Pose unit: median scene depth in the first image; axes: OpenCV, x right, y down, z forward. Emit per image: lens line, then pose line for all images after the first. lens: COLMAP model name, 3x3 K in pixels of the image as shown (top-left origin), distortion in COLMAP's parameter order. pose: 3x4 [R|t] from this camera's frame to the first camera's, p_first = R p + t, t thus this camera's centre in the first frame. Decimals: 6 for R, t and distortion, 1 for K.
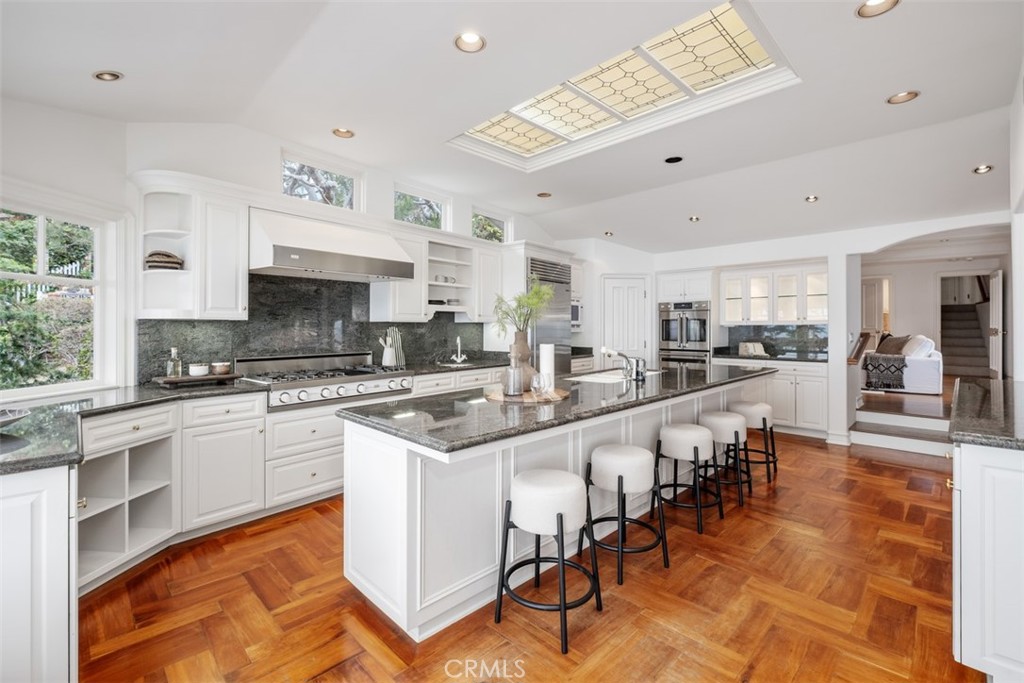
lens RADIAL K [[450.3, 0, 500.3], [0, 450.3, 341.1], [0, 0, 1]] dist [-0.018376, 0.005226]
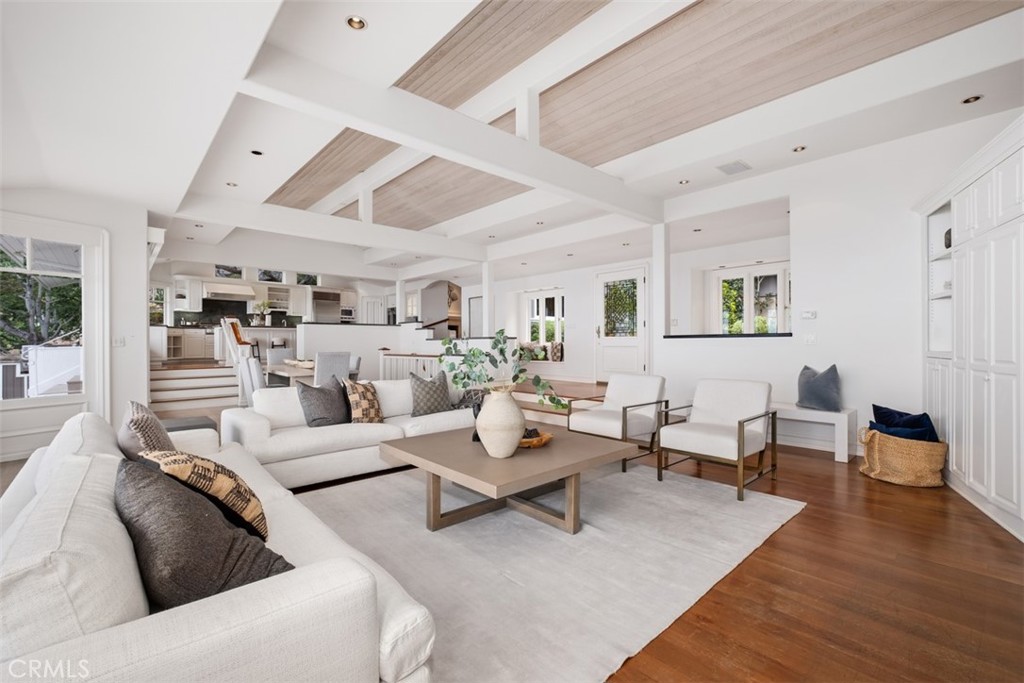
lens RADIAL K [[443.8, 0, 507.2], [0, 443.8, 342.9], [0, 0, 1]] dist [-0.012543, 0.000034]
pose [[0.999077, -0.014674, -0.040383, 2.295986], [0.013062, 0.999118, -0.039903, 0.426086], [0.040933, 0.039339, 0.998387, -2.775465]]
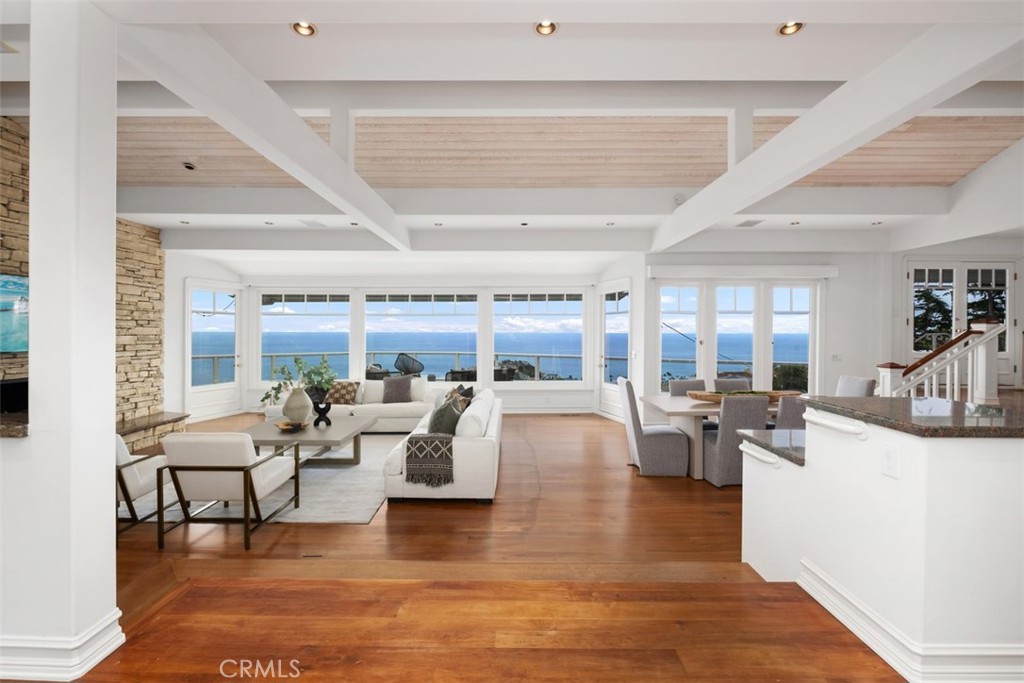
lens RADIAL K [[462.5, 0, 500.5], [0, 462.5, 329.1], [0, 0, 1]] dist [-0.001448, -0.000268]
pose [[-0.704482, -0.011632, -0.709626, 2.998700], [-0.038163, 0.999040, 0.021510, 0.170864], [0.708695, 0.042235, -0.704250, 0.056371]]
